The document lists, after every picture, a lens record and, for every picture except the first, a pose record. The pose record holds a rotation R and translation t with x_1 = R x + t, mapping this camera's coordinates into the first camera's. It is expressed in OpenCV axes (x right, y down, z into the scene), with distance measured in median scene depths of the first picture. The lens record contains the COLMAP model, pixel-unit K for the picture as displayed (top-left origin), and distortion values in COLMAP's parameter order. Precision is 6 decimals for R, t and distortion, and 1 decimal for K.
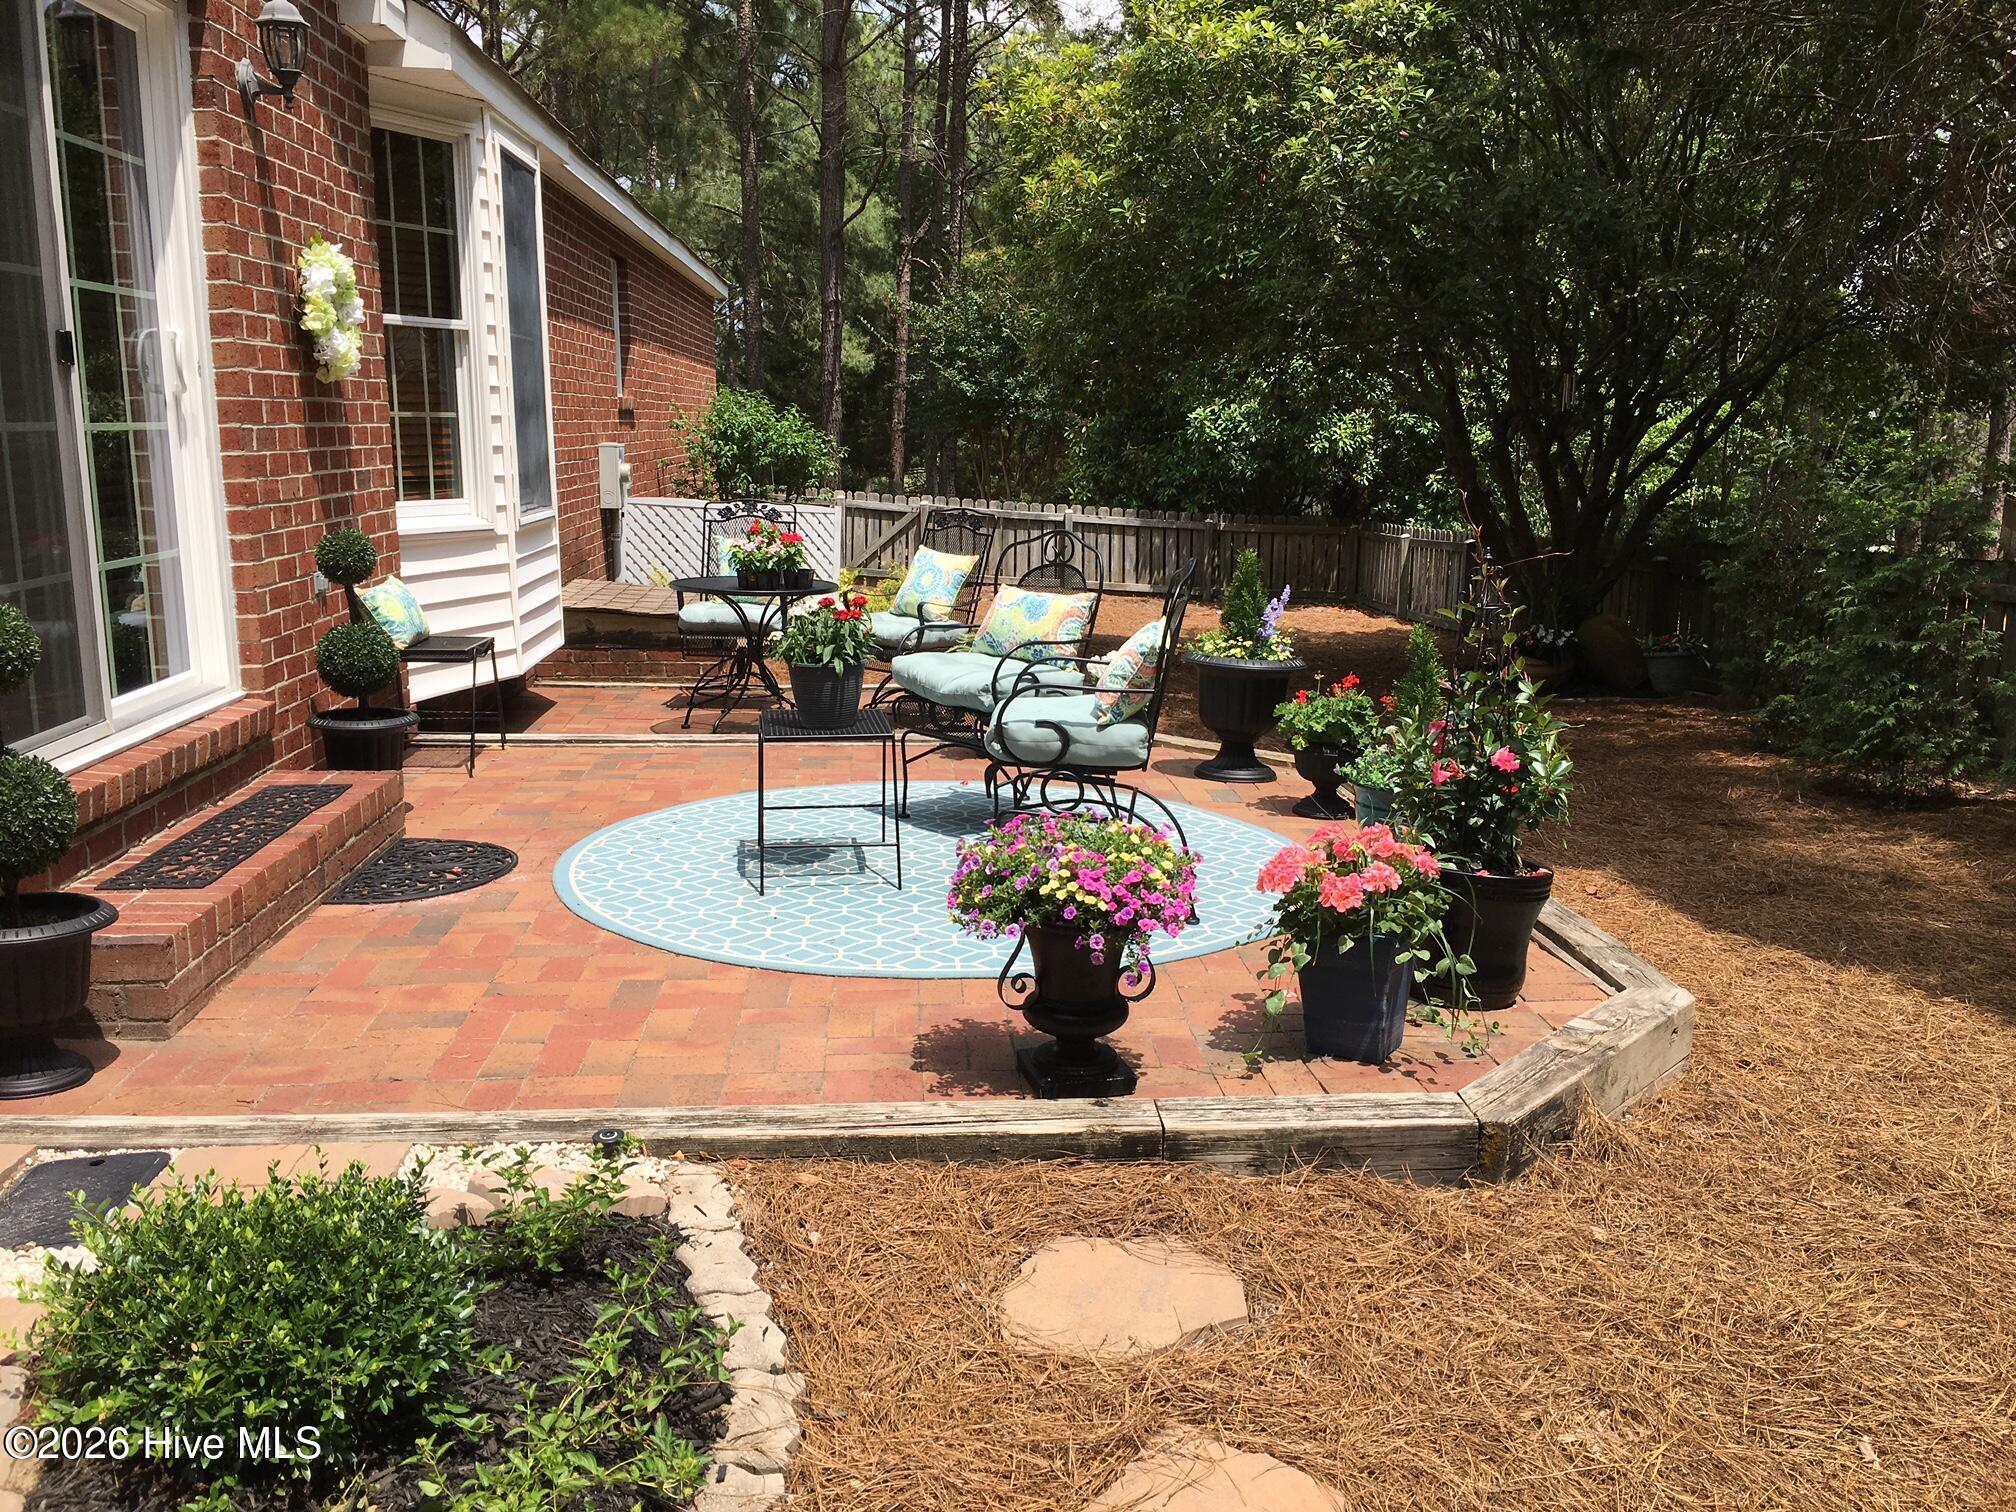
lens RADIAL K [[1670.8, 0, 1010.8], [0, 1670.8, 710.8], [0, 0, 1]] dist [0.037811, -0.099722]
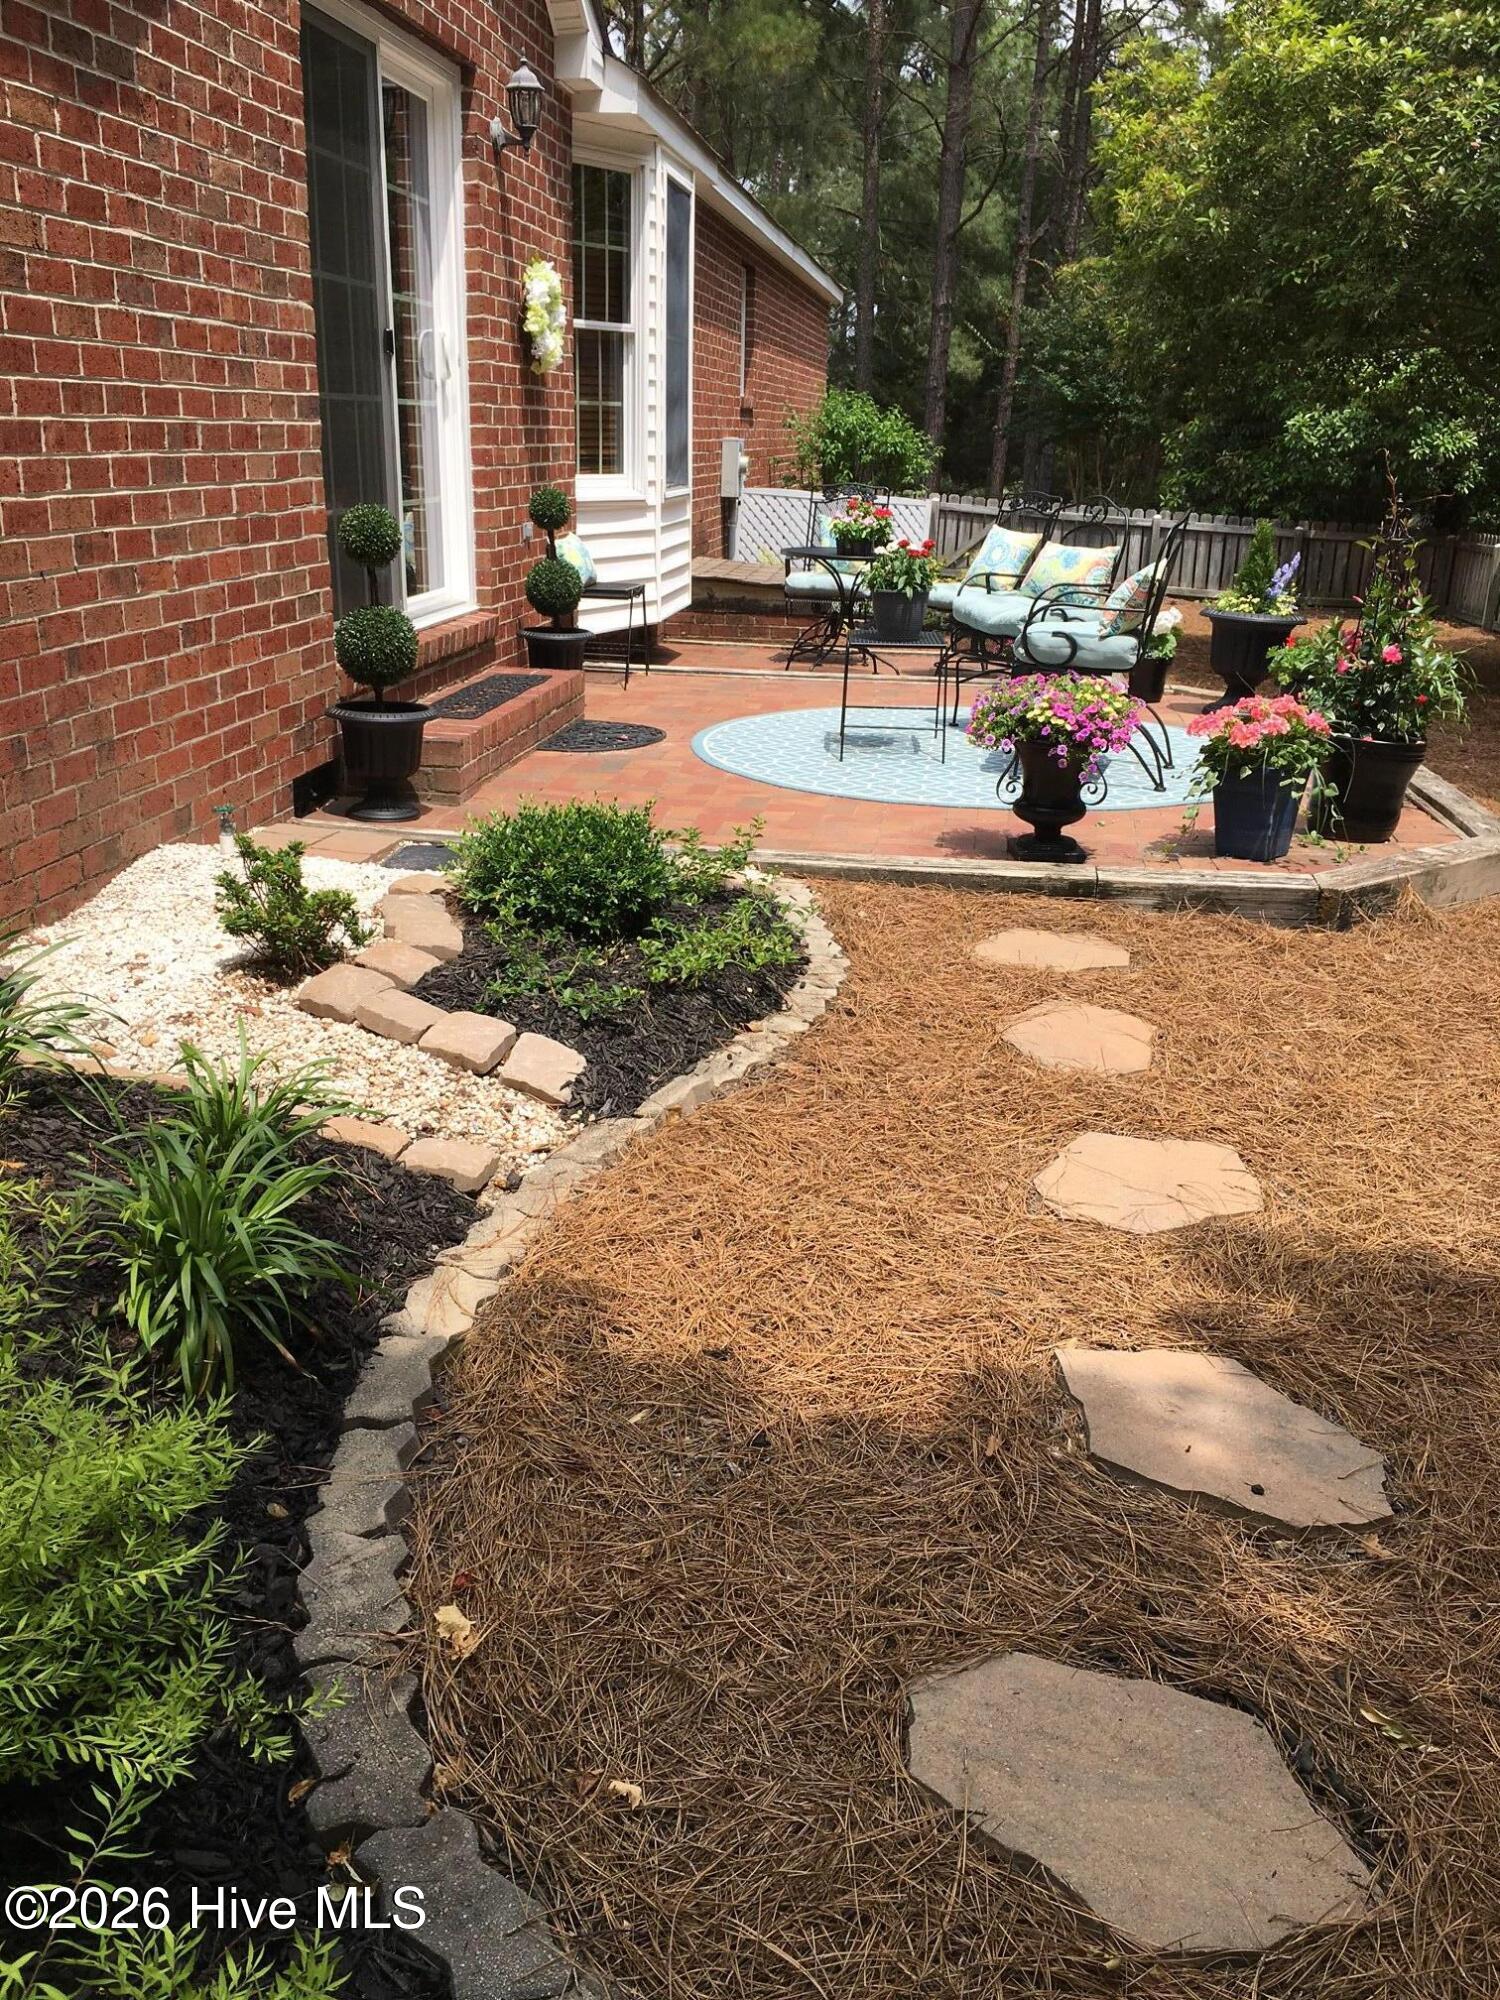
lens RADIAL K [[1682.6, 0, 685.3], [0, 1682.6, 965.4], [0, 0, 1]] dist [0.058272, -0.127561]
pose [[0.969429, 0.083165, -0.230849, 0.047136], [-0.052126, 0.989137, 0.137446, 0.073036], [0.239772, -0.121211, 0.963233, -0.298371]]
